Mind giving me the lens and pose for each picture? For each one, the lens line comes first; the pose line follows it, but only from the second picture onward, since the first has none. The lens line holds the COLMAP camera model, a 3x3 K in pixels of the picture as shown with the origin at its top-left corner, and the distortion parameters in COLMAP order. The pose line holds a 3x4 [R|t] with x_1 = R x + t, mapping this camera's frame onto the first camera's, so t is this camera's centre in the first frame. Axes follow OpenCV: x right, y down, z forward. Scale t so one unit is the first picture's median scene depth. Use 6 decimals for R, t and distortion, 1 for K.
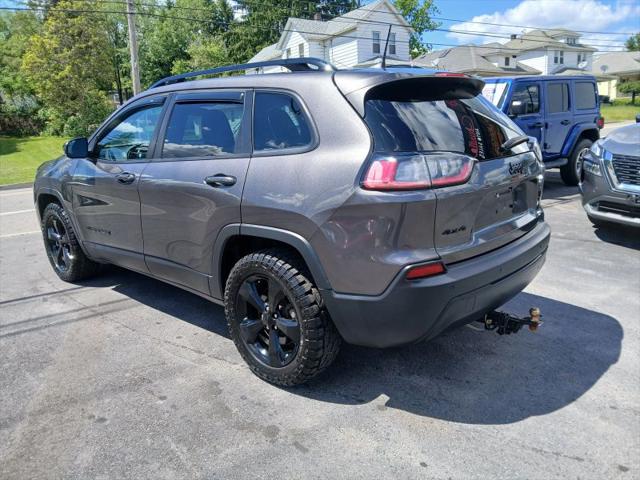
lens RADIAL K [[503.8, 0, 317.3], [0, 503.8, 230.2], [0, 0, 1]] dist [0.013212, -0.044744]
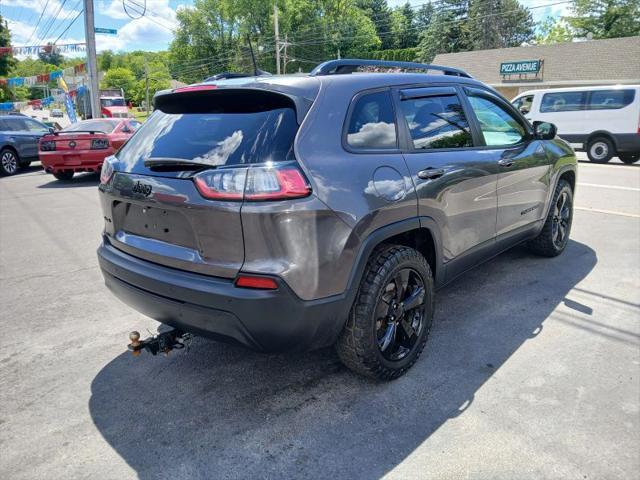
lens RADIAL K [[503.8, 0, 317.3], [0, 503.8, 230.2], [0, 0, 1]] dist [0.013212, -0.044744]
pose [[0.020914, 0.271567, -0.962192, 0.110726], [-0.194364, 0.945146, 0.262531, -0.029508], [0.980707, 0.181525, 0.072550, 0.104255]]
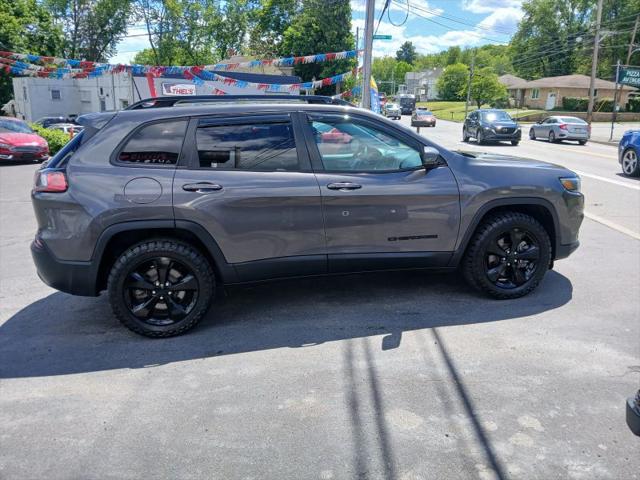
lens RADIAL K [[503.8, 0, 317.3], [0, 503.8, 230.2], [0, 0, 1]] dist [0.013212, -0.044744]
pose [[-0.582545, 0.235202, -0.778024, 0.097613], [-0.141879, 0.913095, 0.382267, -0.054223], [0.800320, 0.333073, -0.498549, 0.197947]]
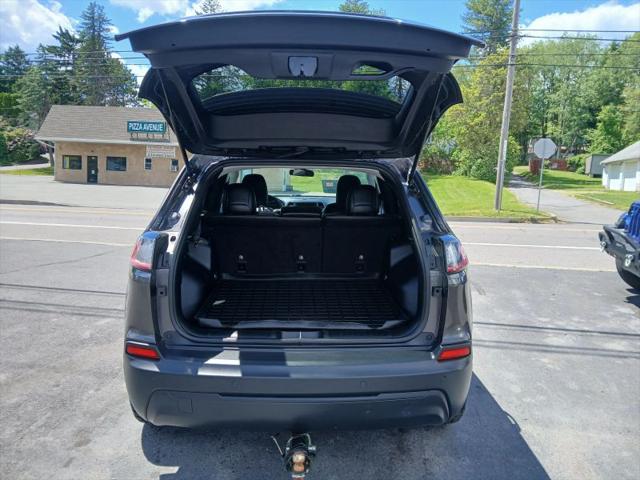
lens RADIAL K [[503.8, 0, 317.3], [0, 503.8, 230.2], [0, 0, 1]] dist [0.013212, -0.044744]
pose [[0.698462, 0.149315, -0.699897, 0.079789], [-0.206712, 0.978399, 0.002442, -0.016218], [0.685143, 0.142972, 0.714239, 0.034261]]
